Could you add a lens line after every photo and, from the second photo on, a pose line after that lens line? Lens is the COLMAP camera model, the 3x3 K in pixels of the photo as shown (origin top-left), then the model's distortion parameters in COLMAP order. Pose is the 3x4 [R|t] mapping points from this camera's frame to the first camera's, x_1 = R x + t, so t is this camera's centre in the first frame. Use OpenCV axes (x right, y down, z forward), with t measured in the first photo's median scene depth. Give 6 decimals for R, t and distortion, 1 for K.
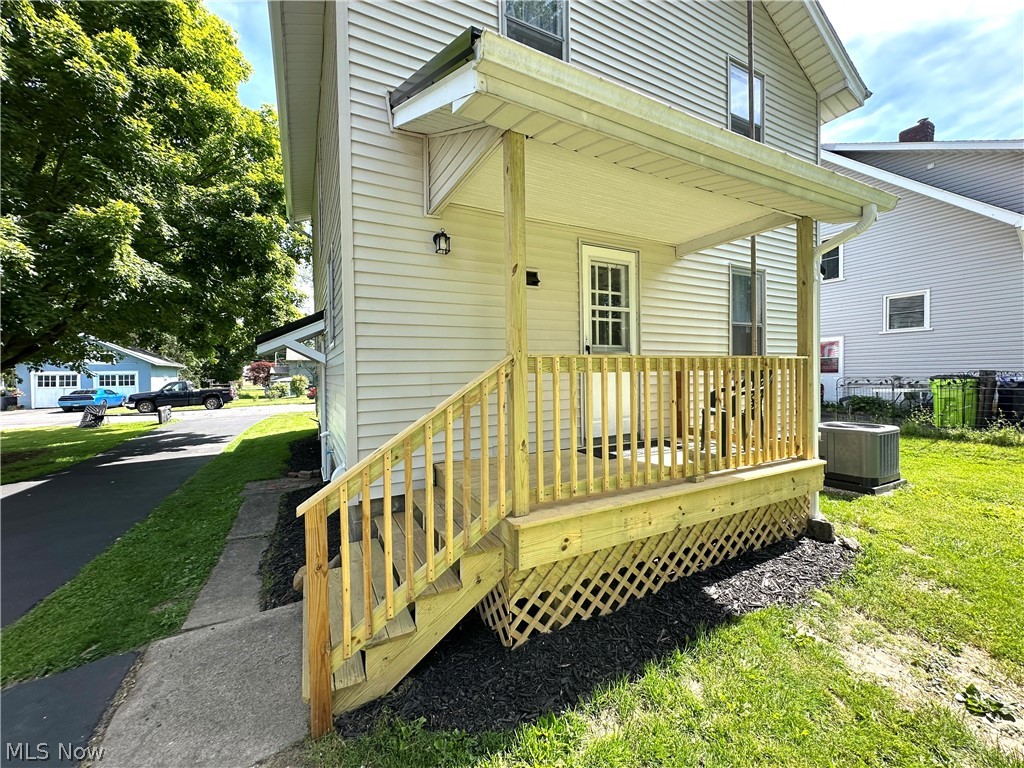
lens RADIAL K [[416.2, 0, 512.0], [0, 416.2, 384.0], [0, 0, 1]] dist [-0.000285, -0.000273]
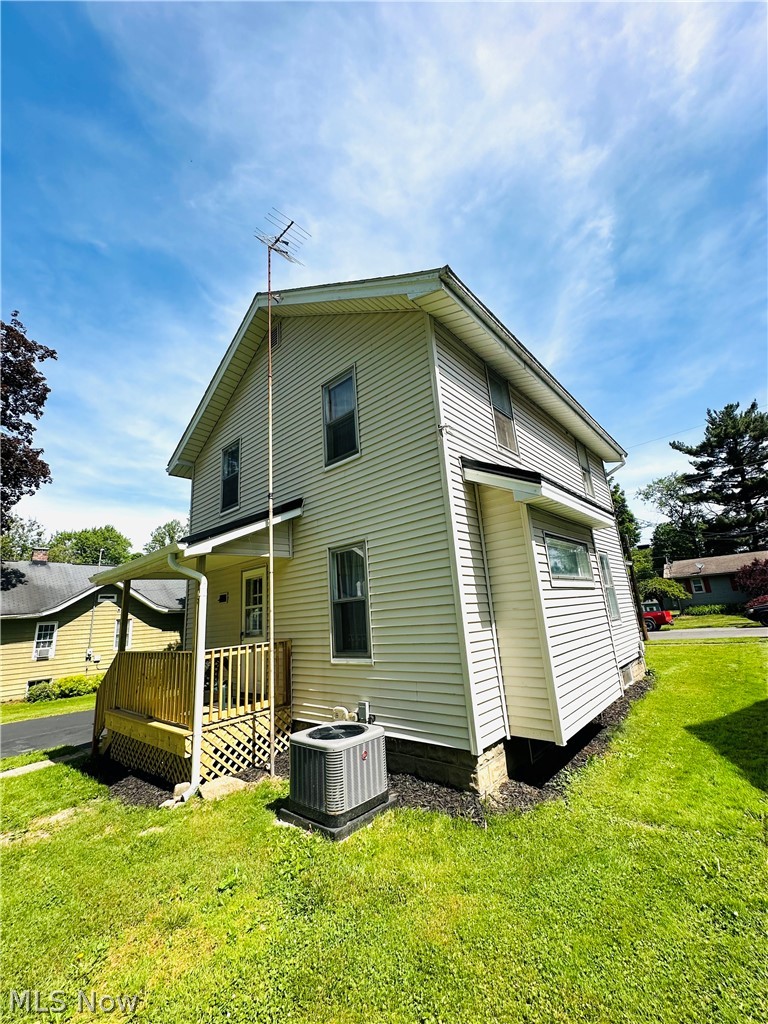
lens RADIAL K [[408.6, 0, 384.0], [0, 408.6, 512.0], [0, 0, 1]] dist [-0.001443, -0.000708]
pose [[0.346526, -0.239813, -0.906868, 1.873846], [0.043823, 0.969852, -0.239723, -0.132788], [0.937016, 0.043328, 0.346588, 0.895891]]
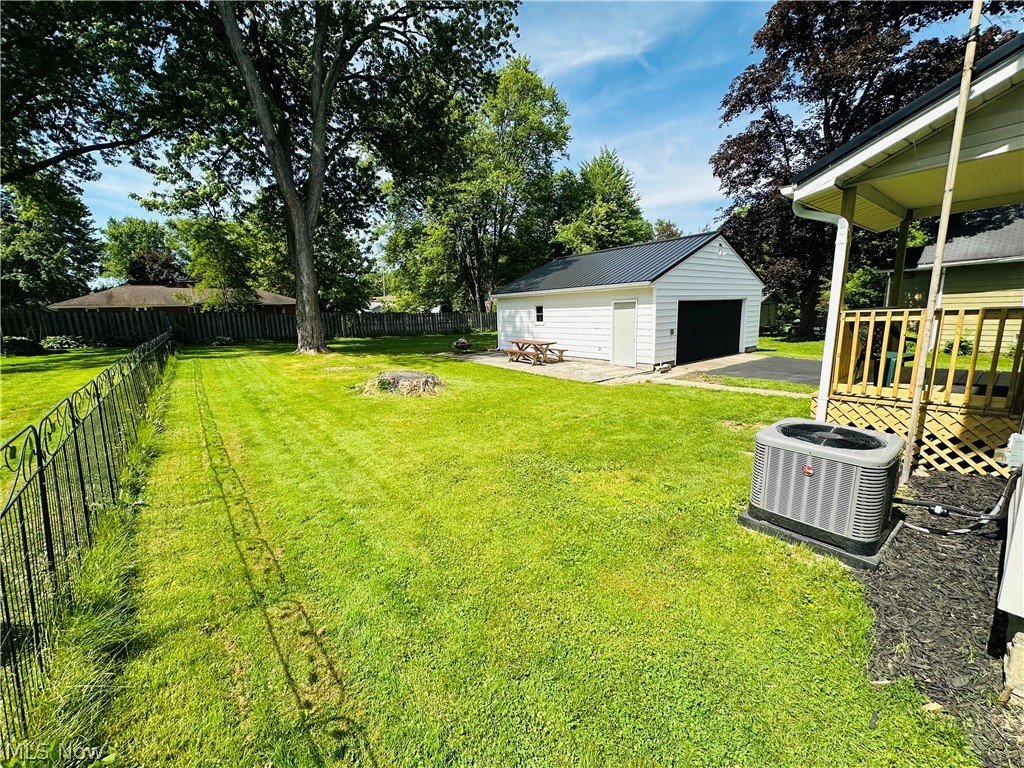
lens RADIAL K [[408.6, 0, 510.6], [0, 408.6, 383.7], [0, 0, 1]] dist [-0.001443, -0.000708]
pose [[-0.982171, 0.079729, -0.170246, 1.492001], [0.044279, 0.978244, 0.202676, -0.113714], [0.182701, 0.191524, -0.964333, 1.641070]]
